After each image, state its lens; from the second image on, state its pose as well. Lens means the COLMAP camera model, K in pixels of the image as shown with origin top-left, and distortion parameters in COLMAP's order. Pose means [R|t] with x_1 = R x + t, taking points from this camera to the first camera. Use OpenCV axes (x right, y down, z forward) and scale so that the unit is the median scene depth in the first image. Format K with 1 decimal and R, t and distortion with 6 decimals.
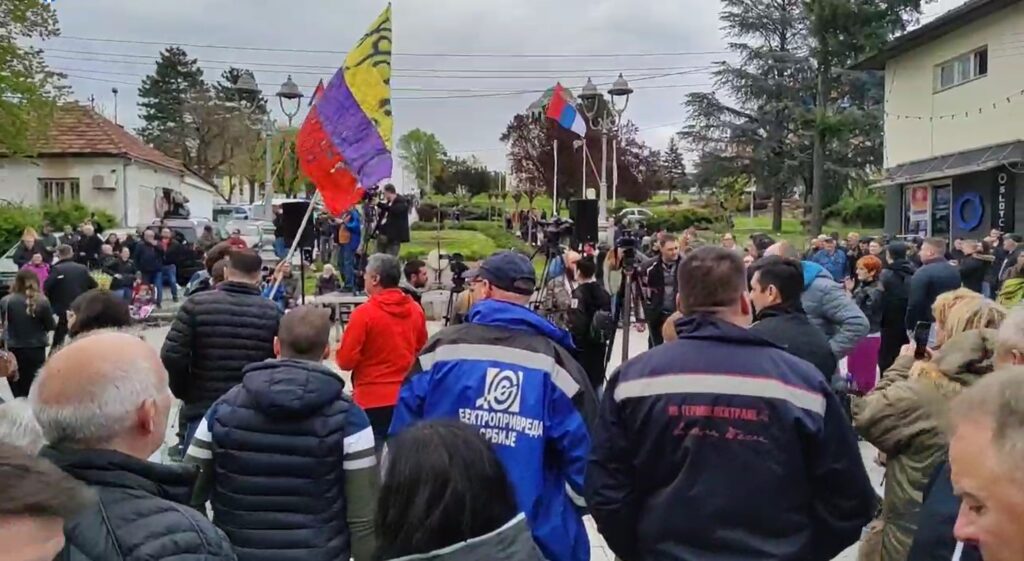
lens RADIAL K [[717.9, 0, 512.0], [0, 717.9, 280.5], [0, 0, 1]] dist [0.070078, -0.067121]
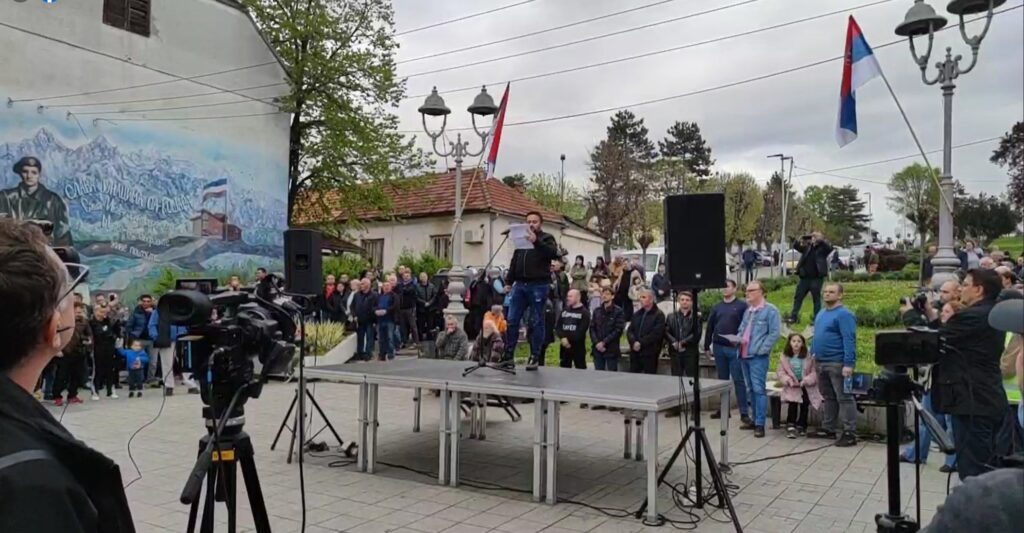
lens RADIAL K [[714.8, 0, 510.1], [0, 714.8, 278.3], [0, 0, 1]] dist [0.077840, -0.089721]
pose [[0.781969, -0.009066, -0.623251, 0.058454], [-0.040229, 0.997076, -0.064977, -0.004668], [0.622018, 0.075883, 0.779318, 0.110181]]
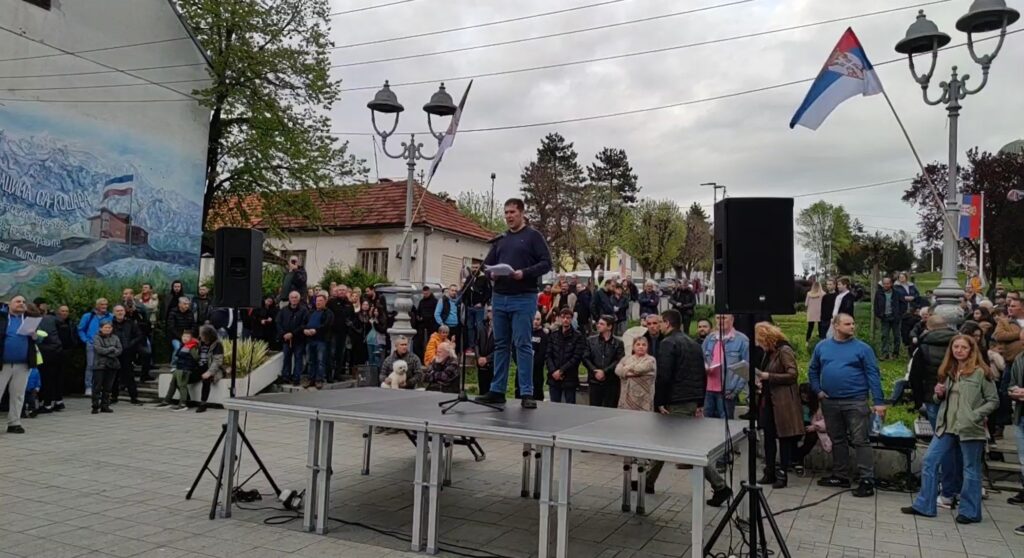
lens RADIAL K [[717.9, 0, 512.0], [0, 717.9, 279.0], [0, 0, 1]] dist [0.070078, -0.067121]
pose [[0.849570, 0.002438, -0.527470, 0.038080], [-0.064205, 0.993032, -0.098821, -0.004845], [0.523553, 0.117822, 0.843807, 0.119470]]
